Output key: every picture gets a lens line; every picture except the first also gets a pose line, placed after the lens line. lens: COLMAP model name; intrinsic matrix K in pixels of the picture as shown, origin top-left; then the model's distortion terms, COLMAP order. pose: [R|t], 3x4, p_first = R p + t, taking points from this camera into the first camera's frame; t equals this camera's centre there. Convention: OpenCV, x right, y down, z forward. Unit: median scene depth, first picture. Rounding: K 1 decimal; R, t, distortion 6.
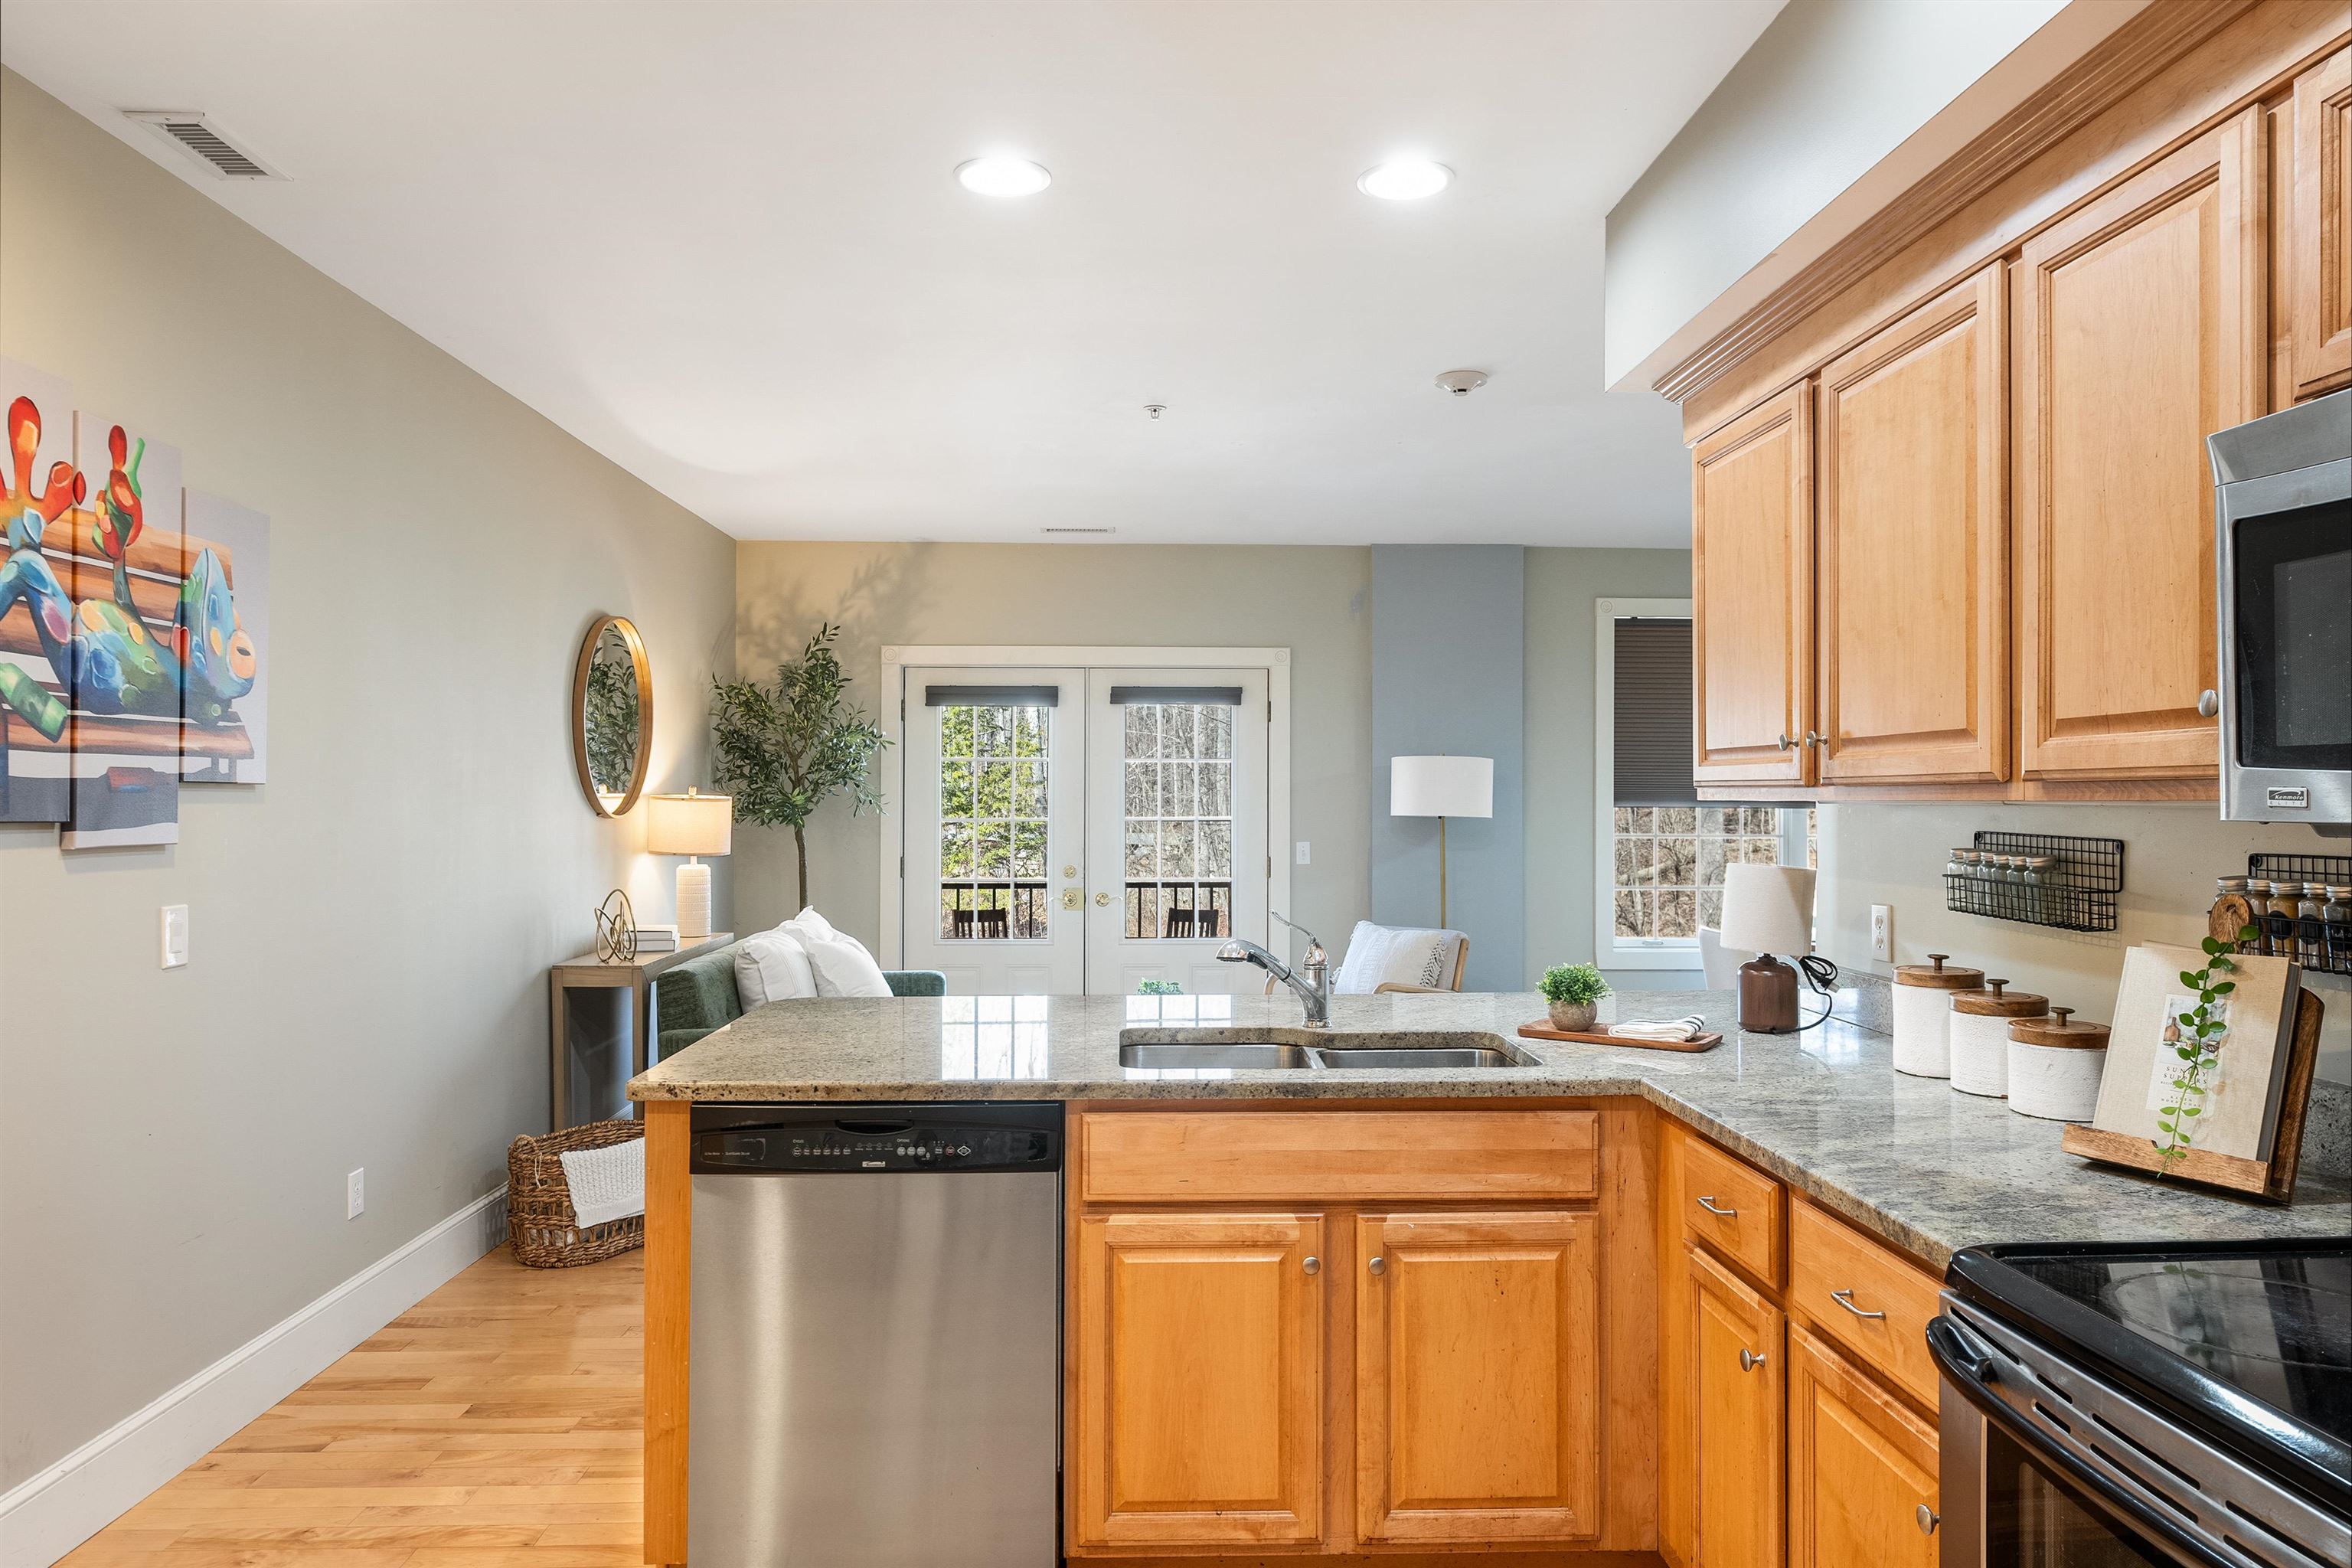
lens RADIAL K [[1525.5, 0, 1170.2], [0, 1525.5, 786.9], [0, 0, 1]] dist [0.001322, -0.000774]
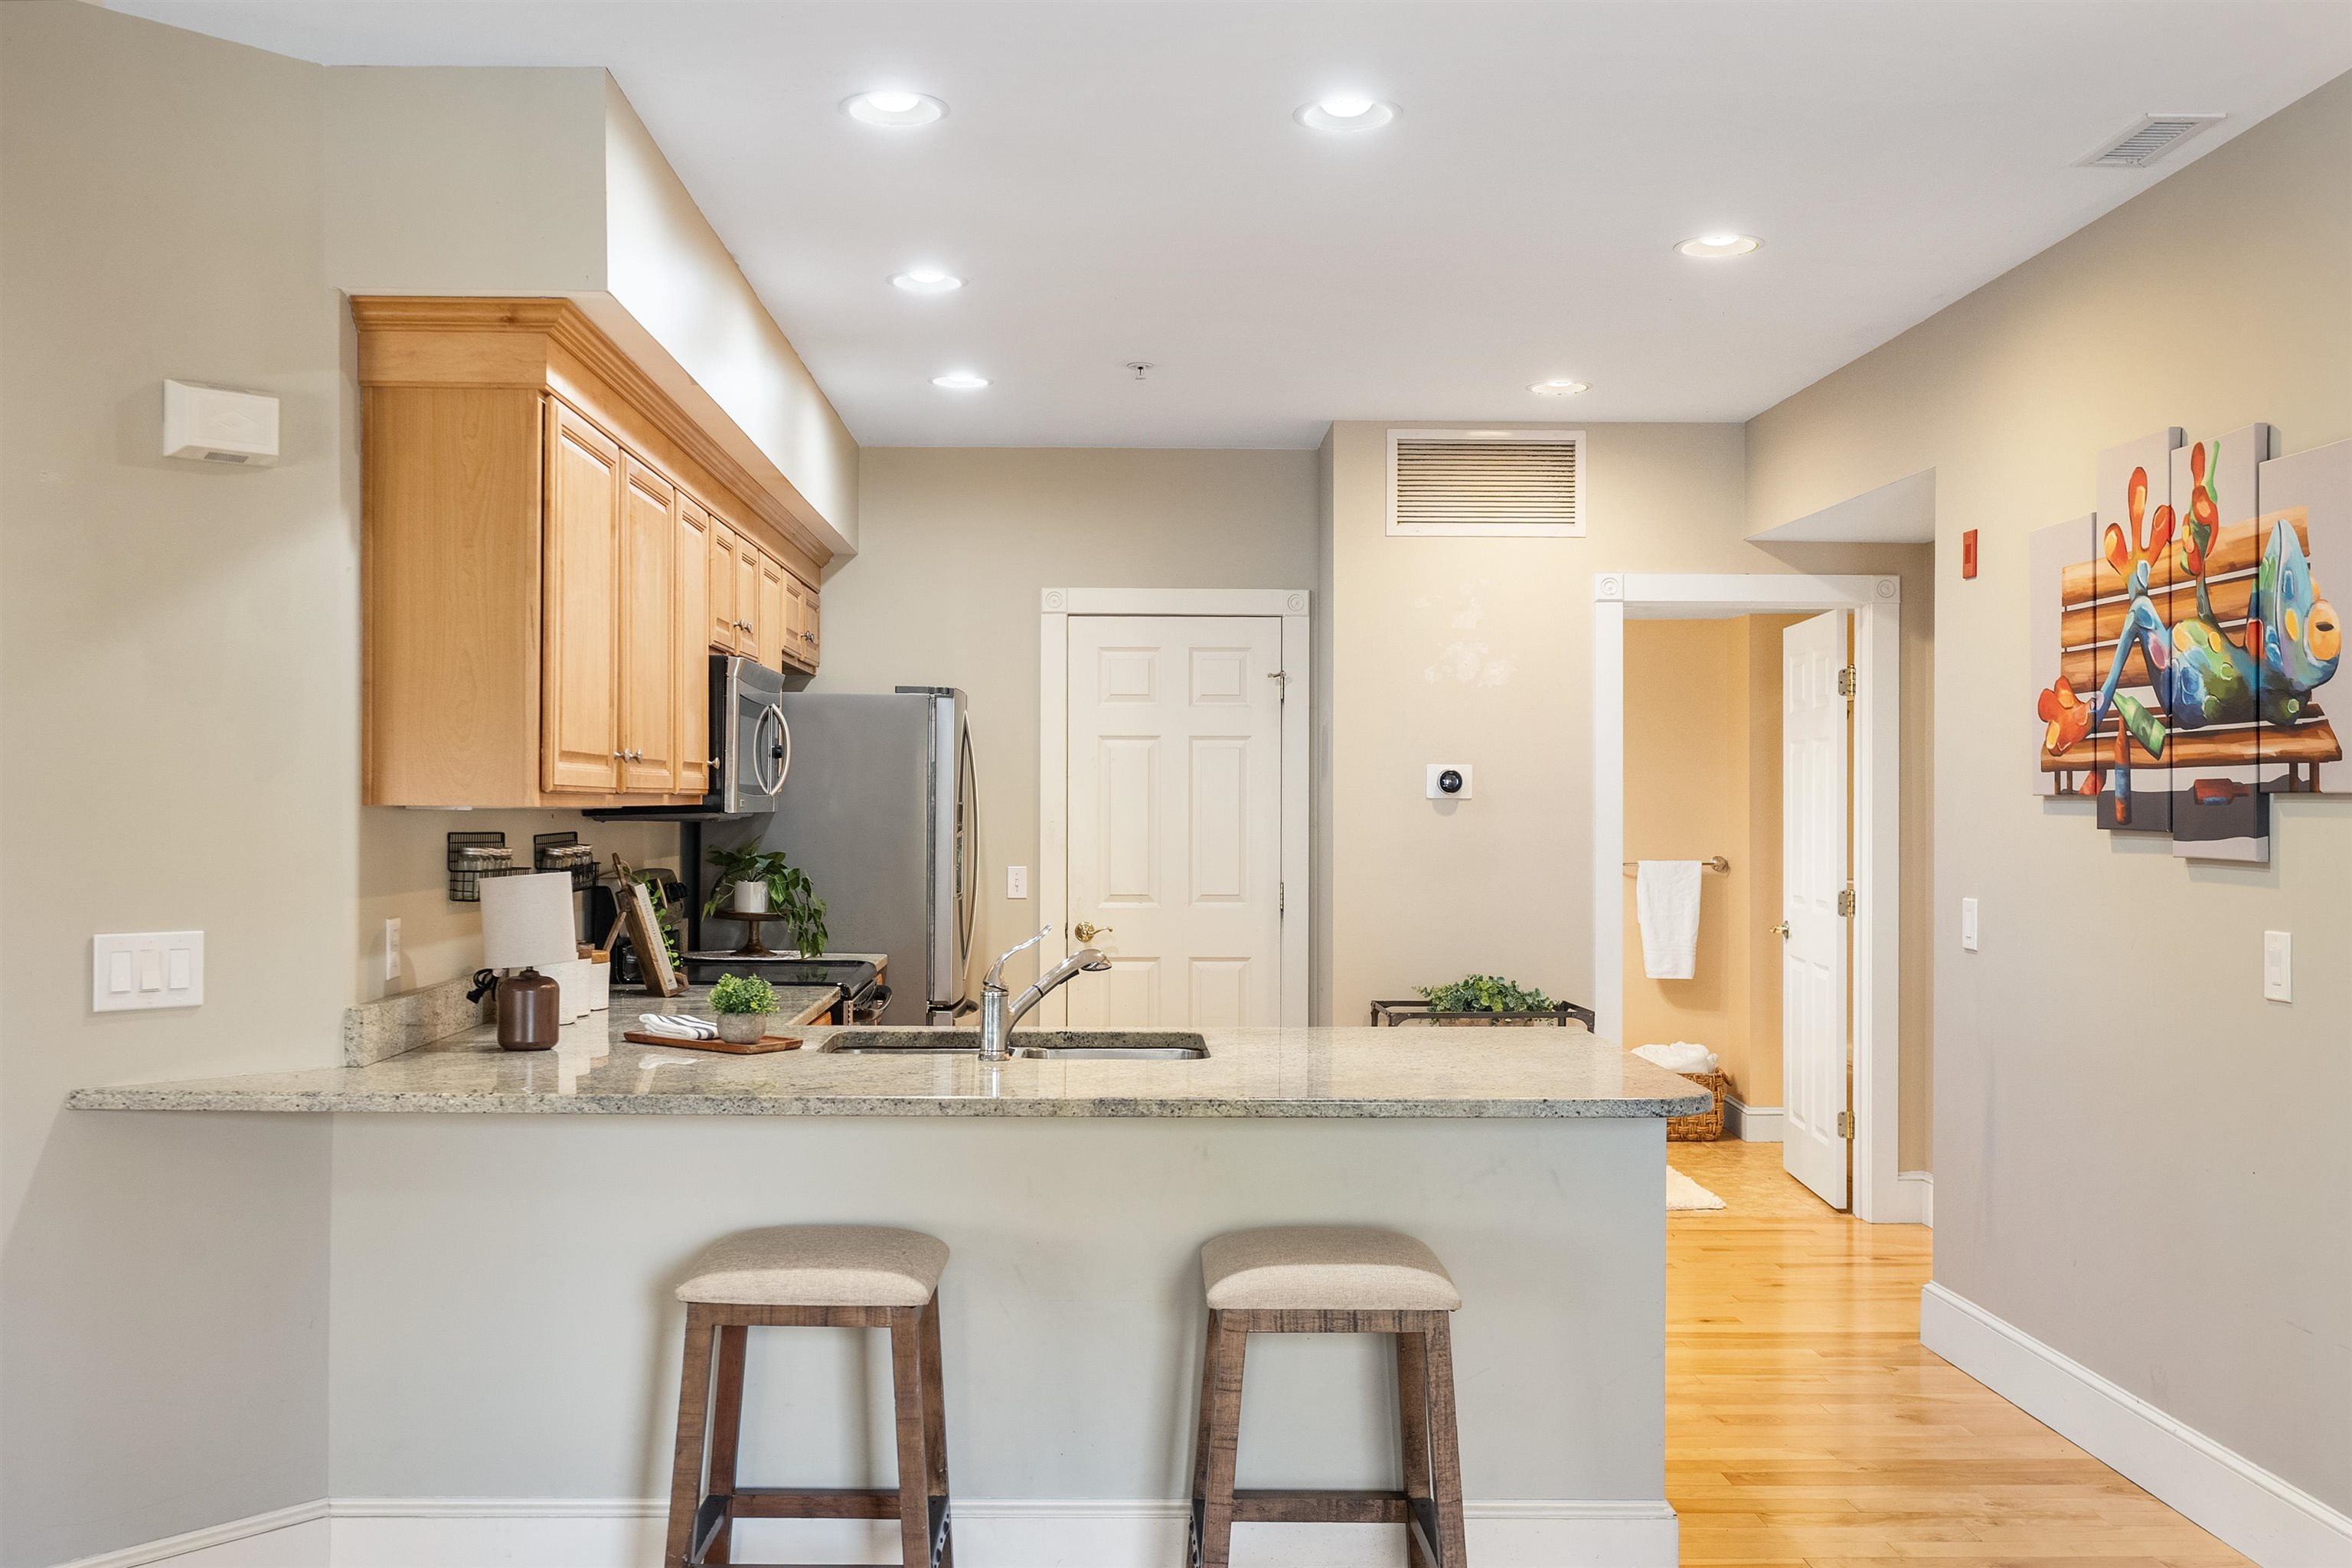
lens RADIAL K [[2096.5, 0, 1171.9], [0, 2096.5, 785.5], [0, 0, 1]] dist [0.006161, 0.000766]
pose [[-0.999984, -0.004398, -0.003618, -0.004314], [-0.004342, 0.999872, -0.015369, 0.015214], [0.003685, -0.015353, -0.999875, 2.371785]]
